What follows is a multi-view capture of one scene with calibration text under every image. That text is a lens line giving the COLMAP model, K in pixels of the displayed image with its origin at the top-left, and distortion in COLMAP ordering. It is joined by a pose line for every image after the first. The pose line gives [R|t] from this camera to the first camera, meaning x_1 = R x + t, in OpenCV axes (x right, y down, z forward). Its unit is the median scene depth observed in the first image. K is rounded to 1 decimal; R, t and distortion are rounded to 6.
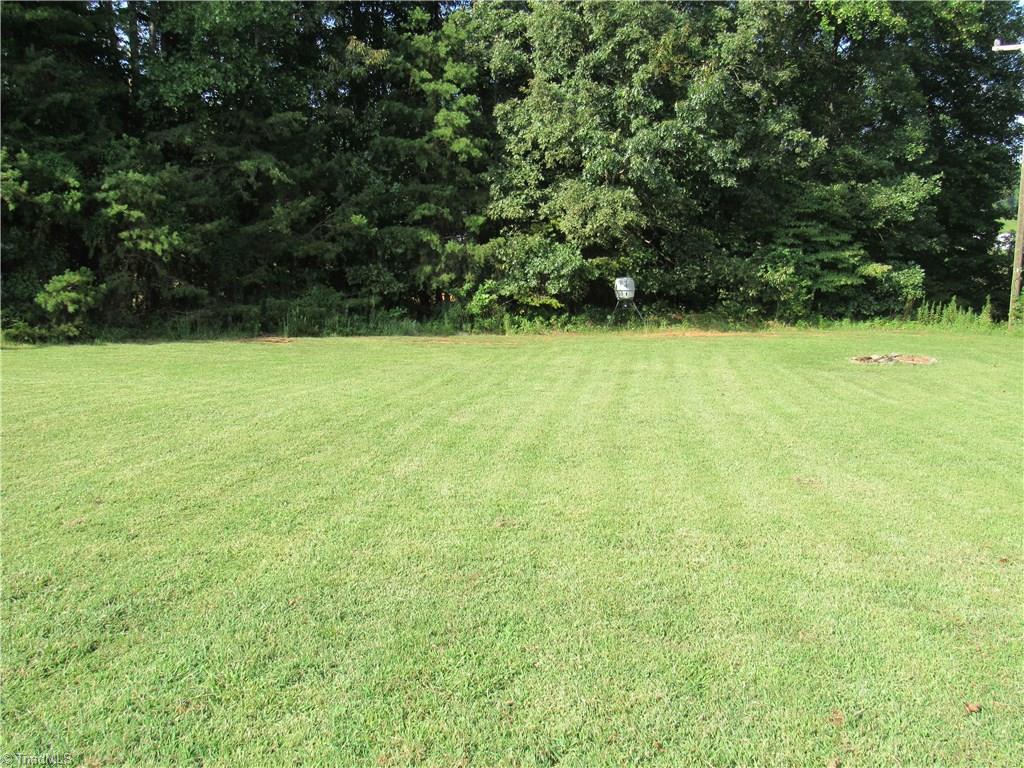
lens RADIAL K [[1022.8, 0, 507.6], [0, 1022.8, 378.5], [0, 0, 1]] dist [-0.046824, 0.000000]
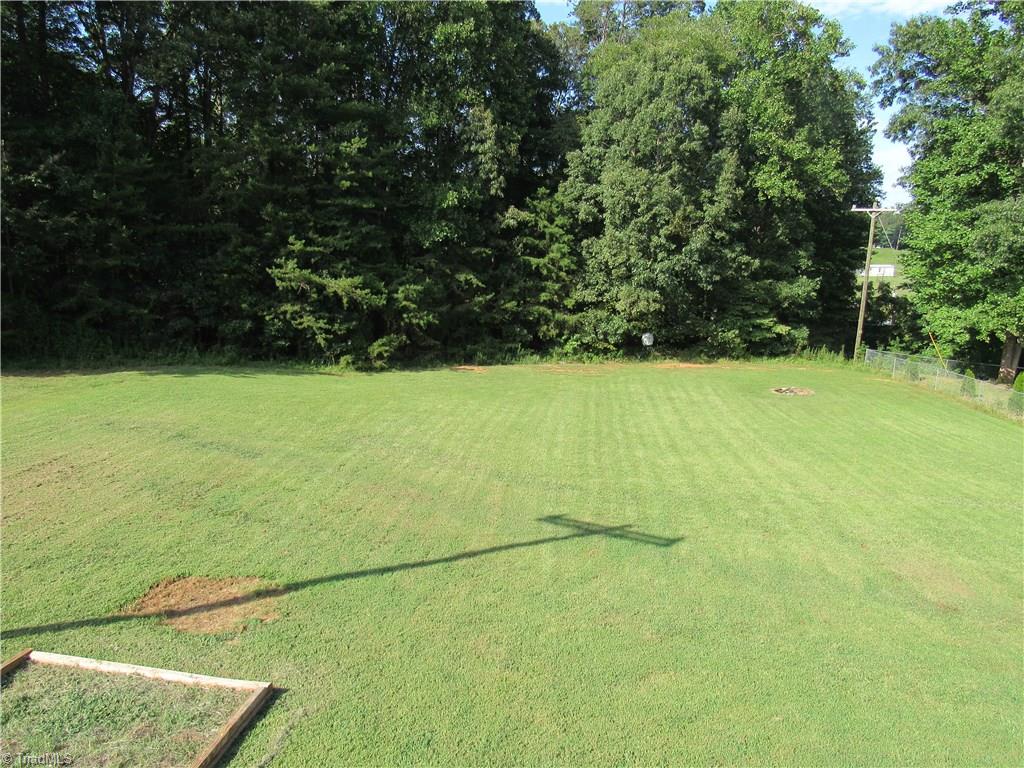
lens RADIAL K [[734.5, 0, 508.4], [0, 734.5, 383.6], [0, 0, 1]] dist [-0.031960, 0.012138]
pose [[0.999734, 0.021487, 0.008428, -0.154991], [-0.021837, 0.998794, 0.043978, -0.063426], [-0.007472, -0.044150, 0.998997, -0.351251]]
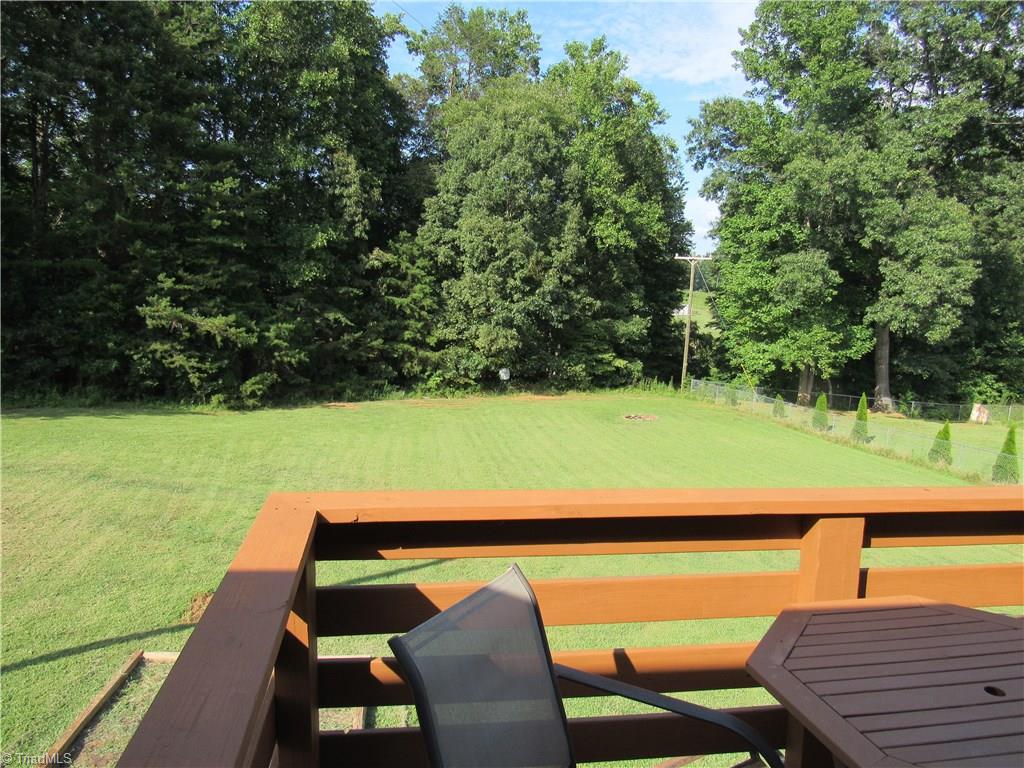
lens RADIAL K [[734.5, 0, 510.0], [0, 734.5, 382.7], [0, 0, 1]] dist [-0.031960, 0.012138]
pose [[0.968146, 0.003710, 0.250358, -0.242924], [-0.000774, 0.999930, -0.011826, -0.056773], [-0.250385, 0.011255, 0.968081, -0.404904]]
